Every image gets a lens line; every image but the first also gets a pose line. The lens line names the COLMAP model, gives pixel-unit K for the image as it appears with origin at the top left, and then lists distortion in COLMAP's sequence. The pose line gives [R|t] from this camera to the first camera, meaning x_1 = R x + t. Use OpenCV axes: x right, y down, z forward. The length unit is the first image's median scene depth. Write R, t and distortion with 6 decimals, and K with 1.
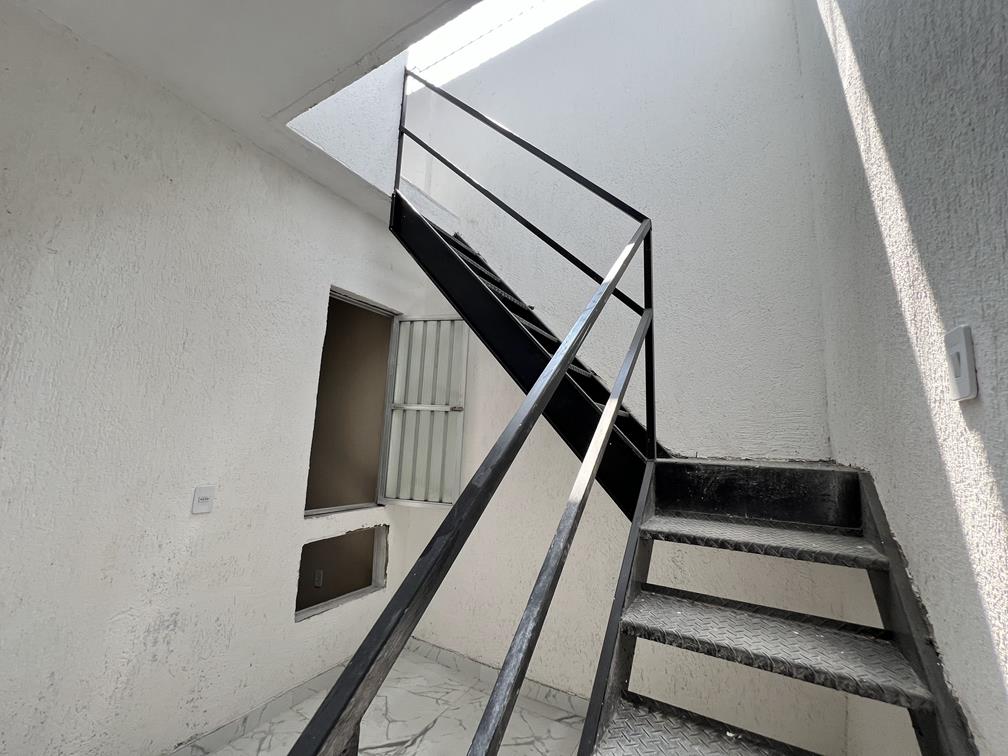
lens RADIAL K [[404.6, 0, 503.9], [0, 404.6, 379.6], [0, 0, 1]] dist [-0.000451, 0.000184]
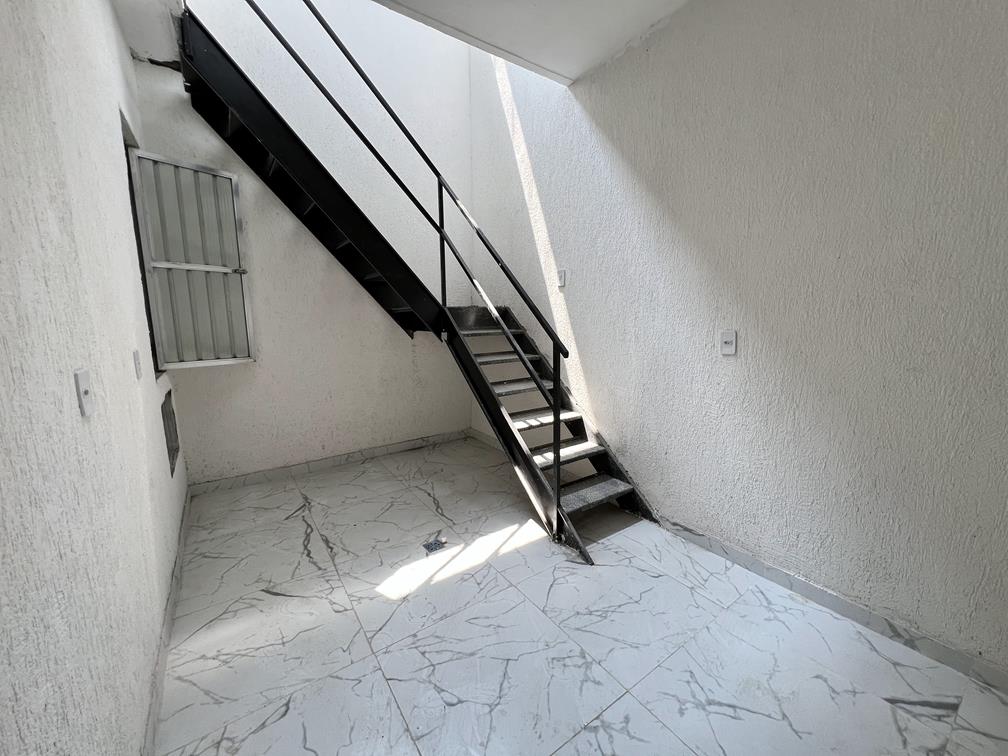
lens RADIAL K [[404.6, 0, 503.9], [0, 404.6, 379.6], [0, 0, 1]] dist [-0.000451, 0.000184]
pose [[0.413219, -0.186118, 0.891409, -0.912471], [-0.115270, 0.960326, 0.253941, -0.005675], [-0.903307, -0.207686, 0.375372, -0.096798]]
